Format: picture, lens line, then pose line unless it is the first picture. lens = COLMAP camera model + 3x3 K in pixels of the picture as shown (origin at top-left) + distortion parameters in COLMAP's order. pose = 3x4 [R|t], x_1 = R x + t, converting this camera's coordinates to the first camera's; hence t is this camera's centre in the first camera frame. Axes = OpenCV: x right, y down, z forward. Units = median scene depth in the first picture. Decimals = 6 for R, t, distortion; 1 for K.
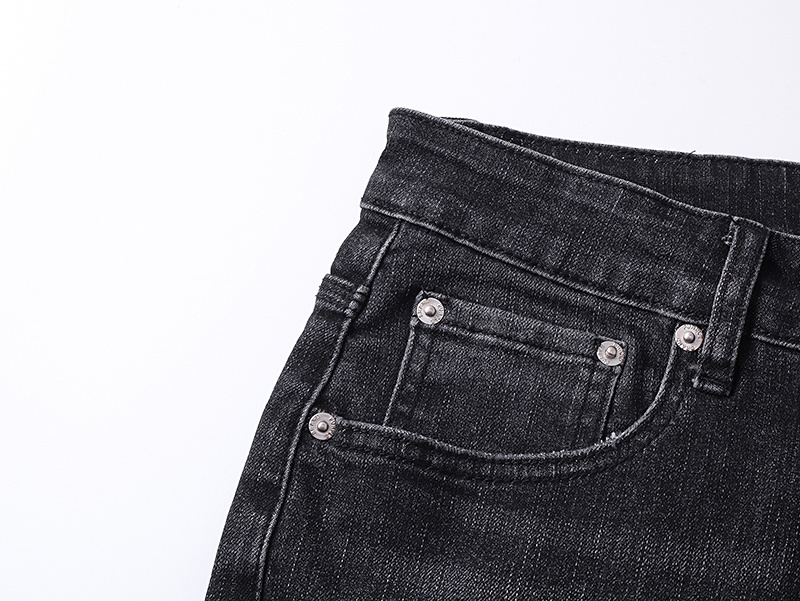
lens RADIAL K [[1606.6, 0, 399.3], [0, 1606.6, 303.7], [0, 0, 1]] dist [-0.115382, 0.000000]
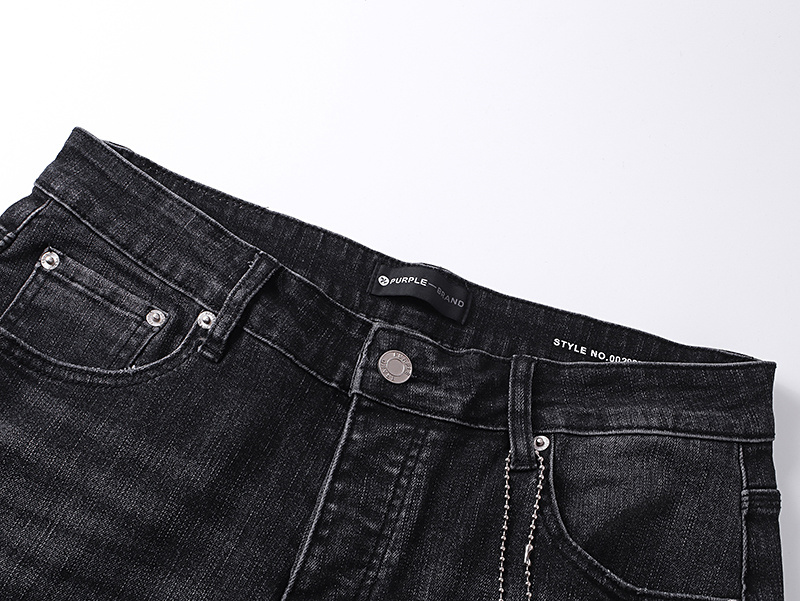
lens RADIAL K [[1606.6, 0, 401.4], [0, 1606.6, 298.1], [0, 0, 1]] dist [-0.115382, 0.000000]
pose [[0.966319, 0.257329, -0.003081, 0.351295], [-0.256996, 0.964306, -0.063768, 0.049387], [-0.013438, 0.062412, 0.997960, -0.484843]]
